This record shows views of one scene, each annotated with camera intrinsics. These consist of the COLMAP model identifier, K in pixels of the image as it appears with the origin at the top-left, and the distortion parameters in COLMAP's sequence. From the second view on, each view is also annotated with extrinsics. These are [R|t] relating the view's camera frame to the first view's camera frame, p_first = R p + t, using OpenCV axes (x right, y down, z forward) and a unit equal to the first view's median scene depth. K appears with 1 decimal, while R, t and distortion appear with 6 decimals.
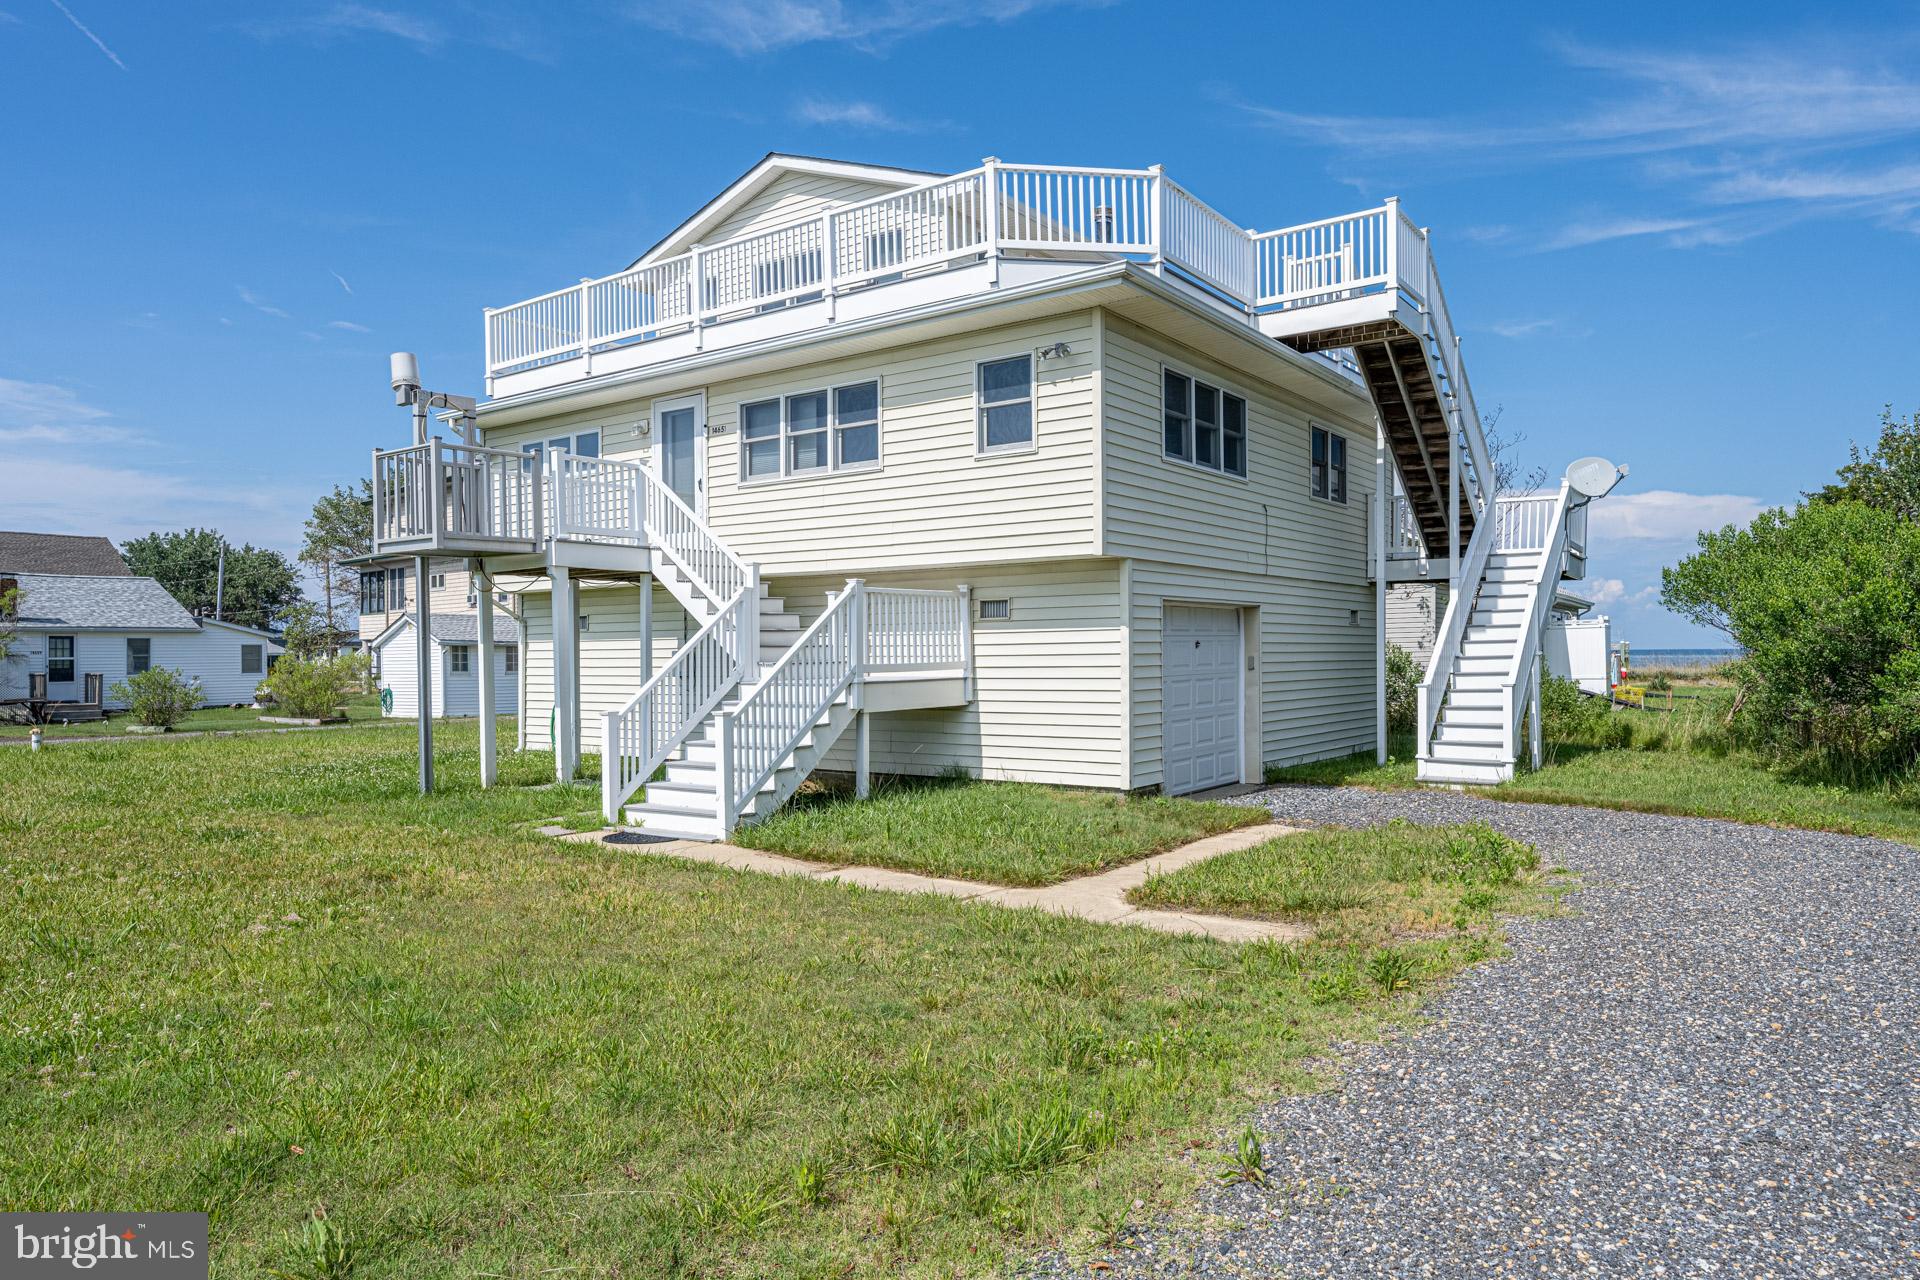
lens RADIAL K [[1337.4, 0, 960.0], [0, 1337.4, 640.0], [0, 0, 1]] dist [0.009769, 0.003843]
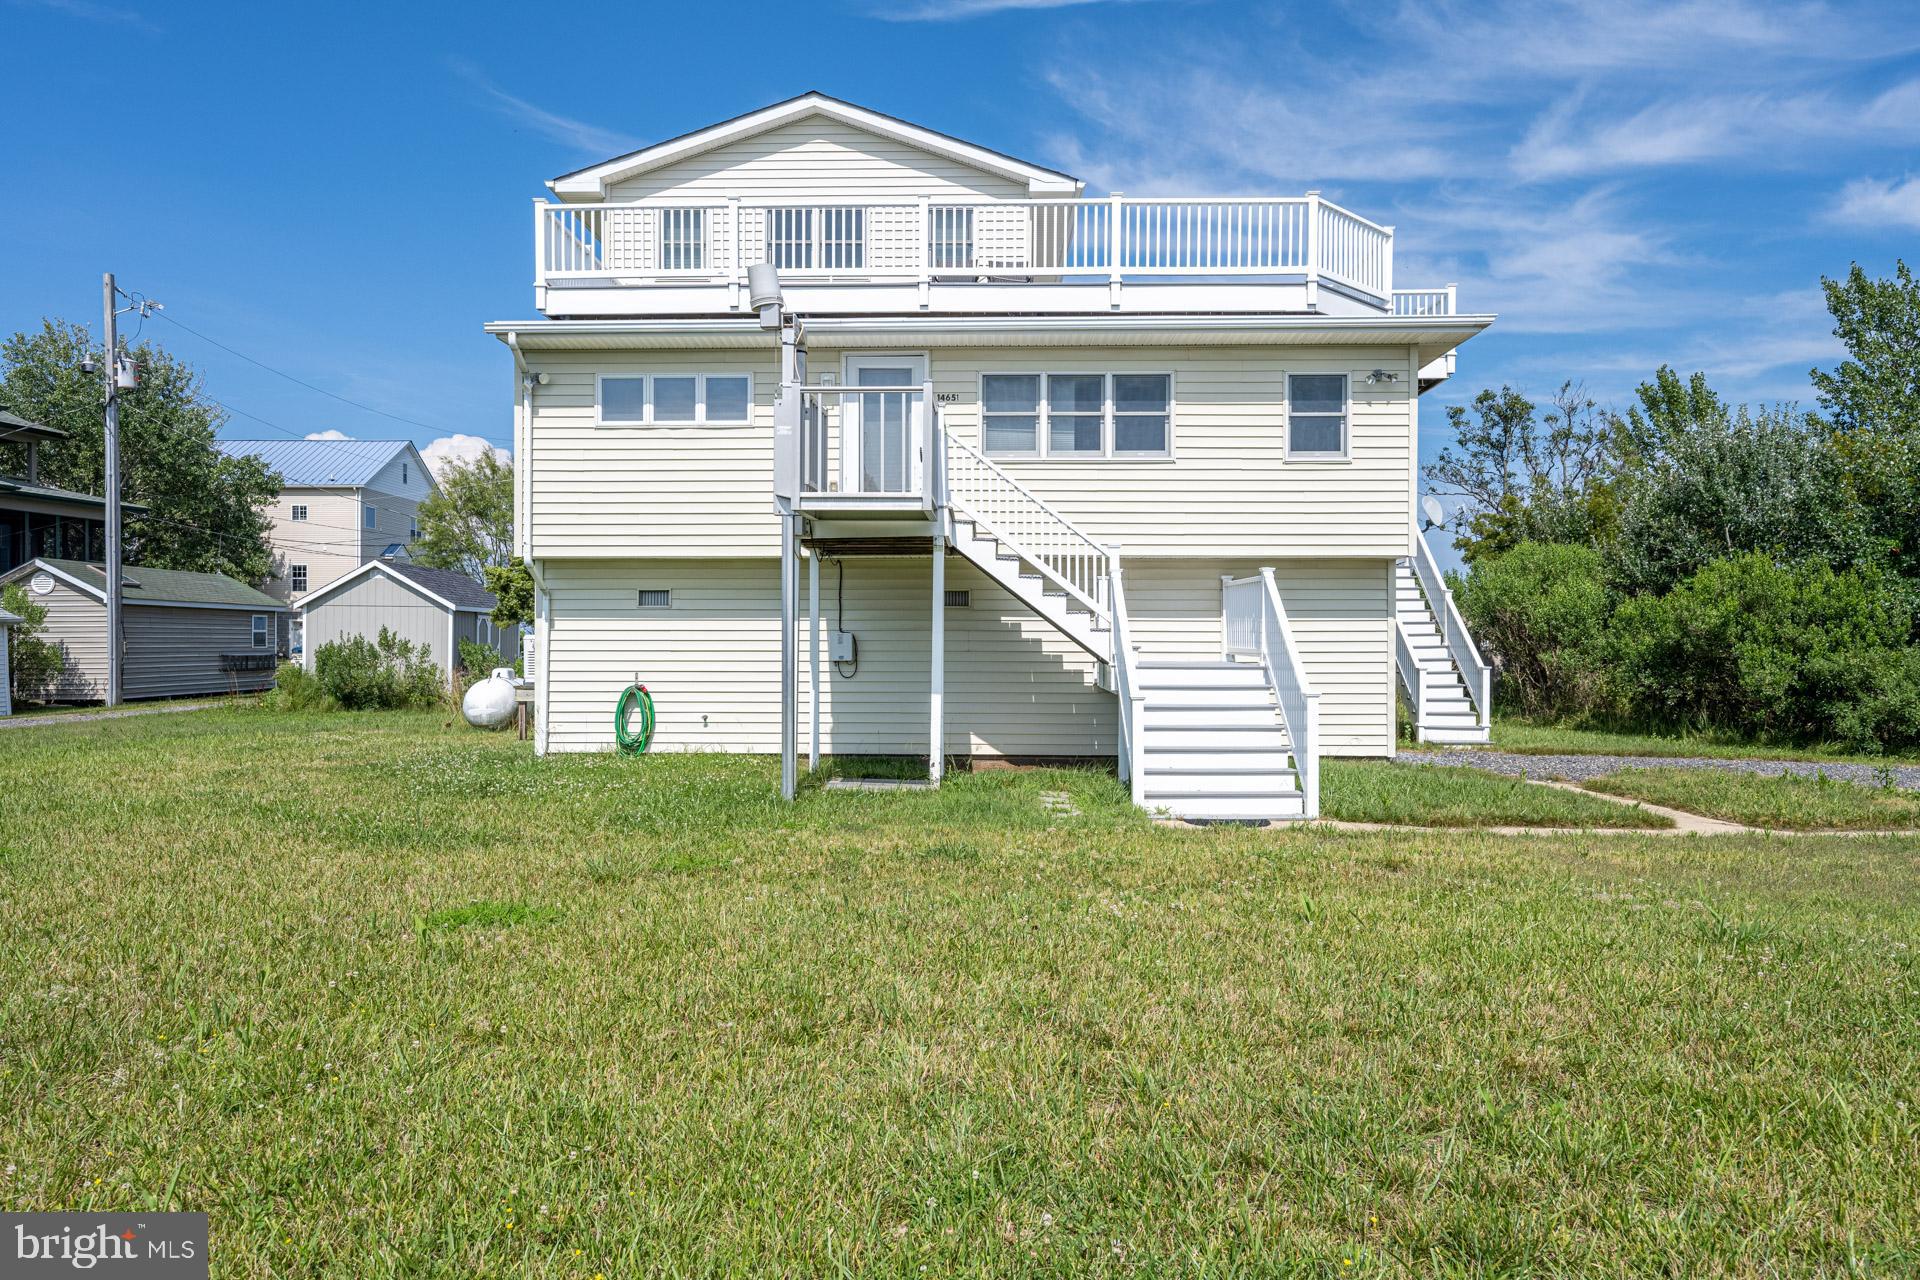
lens RADIAL K [[1220.6, 0, 960.0], [0, 1220.6, 640.0], [0, 0, 1]] dist [0.001462, 0.000804]
pose [[0.807563, 0.012967, 0.589639, -0.738405], [-0.020713, 0.999765, 0.006381, 0.008892], [-0.589418, -0.017366, 0.807642, 0.325126]]
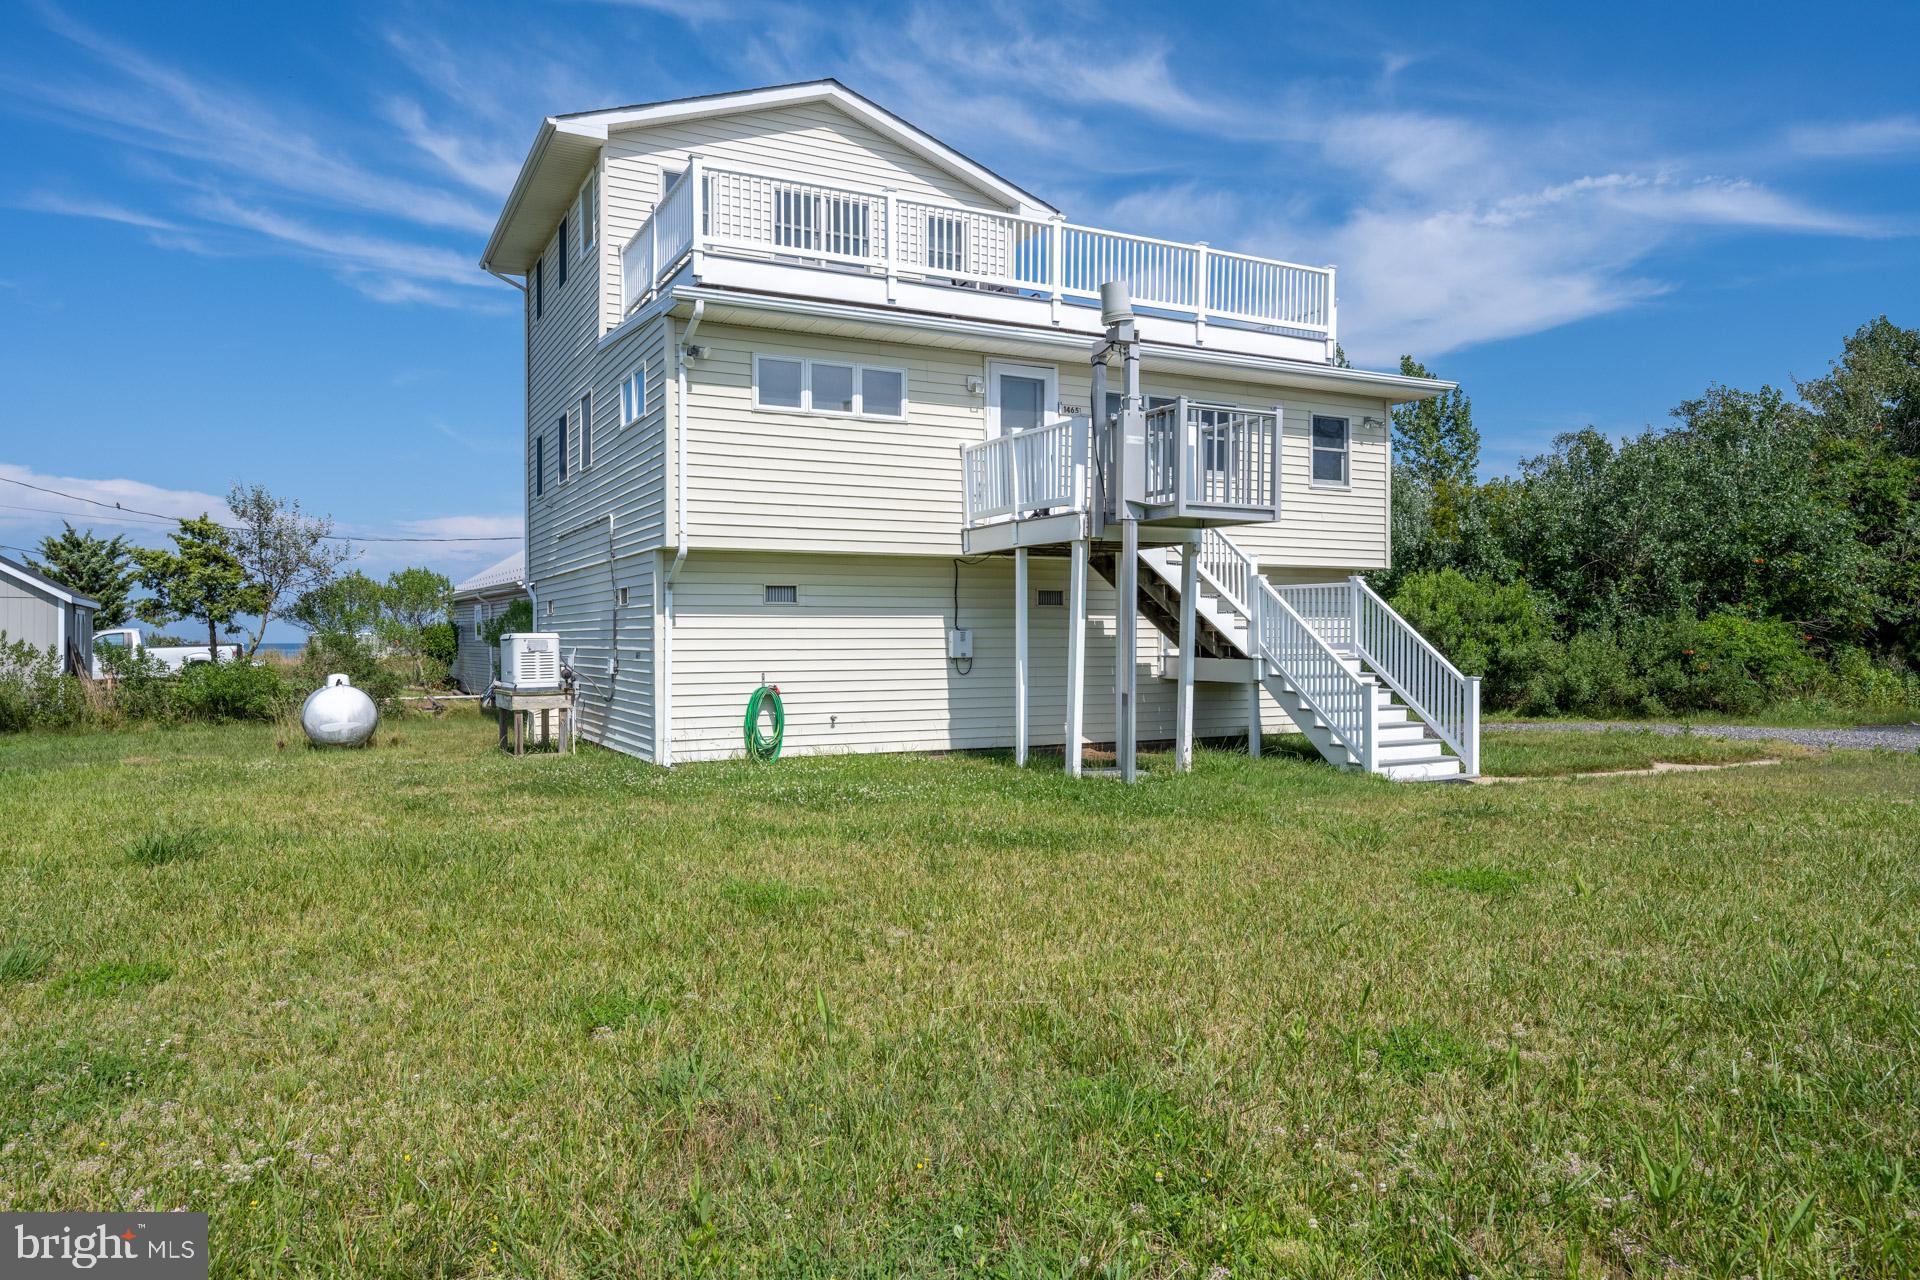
lens RADIAL K [[1227.0, 0, 960.0], [0, 1227.0, 640.0], [0, 0, 1]] dist [-0.000807, -0.002788]
pose [[0.431406, 0.008136, 0.902121, -1.142304], [-0.016886, 0.999857, -0.000942, 0.020119], [-0.902000, -0.014827, 0.431482, 0.737139]]
